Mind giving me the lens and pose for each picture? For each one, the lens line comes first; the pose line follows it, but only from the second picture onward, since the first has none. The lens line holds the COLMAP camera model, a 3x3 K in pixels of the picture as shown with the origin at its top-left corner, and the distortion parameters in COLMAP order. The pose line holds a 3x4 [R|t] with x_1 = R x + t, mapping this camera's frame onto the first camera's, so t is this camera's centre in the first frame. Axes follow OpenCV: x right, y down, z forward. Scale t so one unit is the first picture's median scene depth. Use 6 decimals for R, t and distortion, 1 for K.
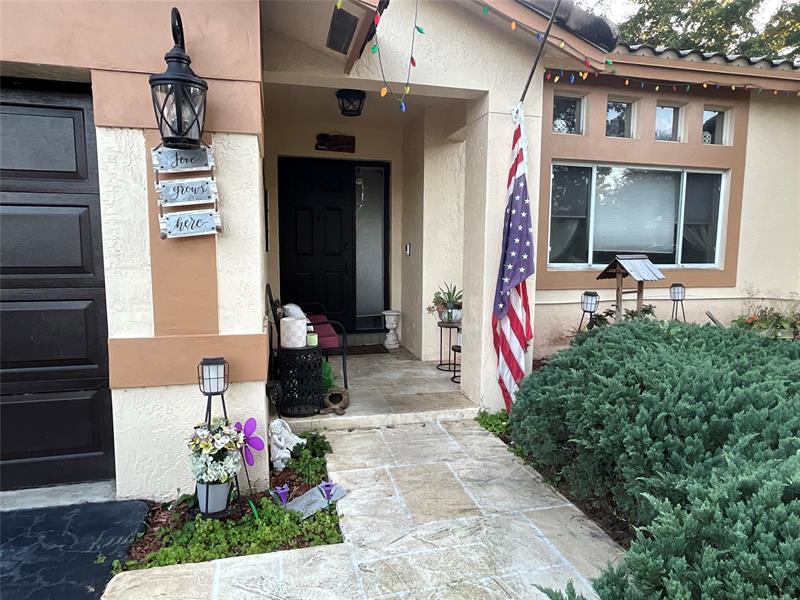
lens RADIAL K [[492.0, 0, 399.7], [0, 492.0, 297.1], [0, 0, 1]] dist [-0.007833, 0.000741]
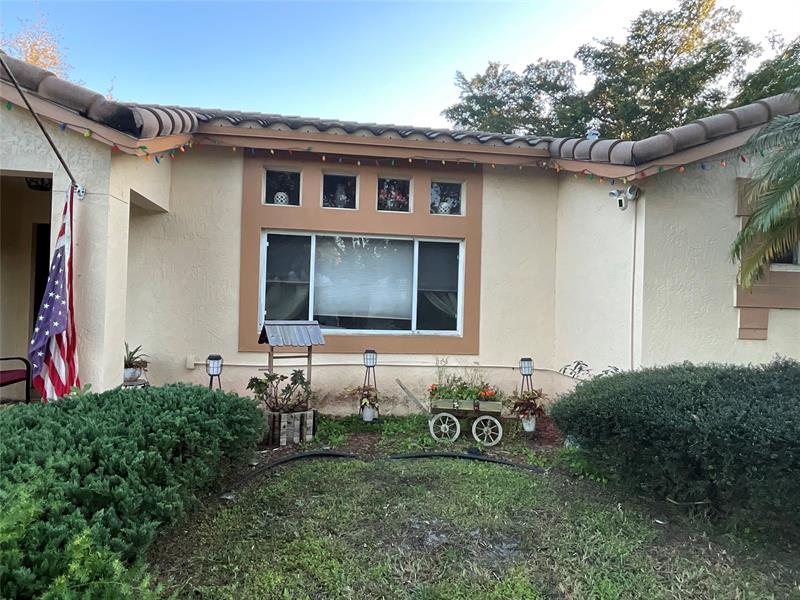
lens RADIAL K [[492.0, 0, 400.8], [0, 492.0, 304.9], [0, 0, 1]] dist [-0.007833, 0.000741]
pose [[0.996608, 0.020976, -0.079575, 0.633369], [-0.028916, 0.994570, -0.099975, -0.018065], [0.077046, 0.101937, 0.991803, -0.010325]]
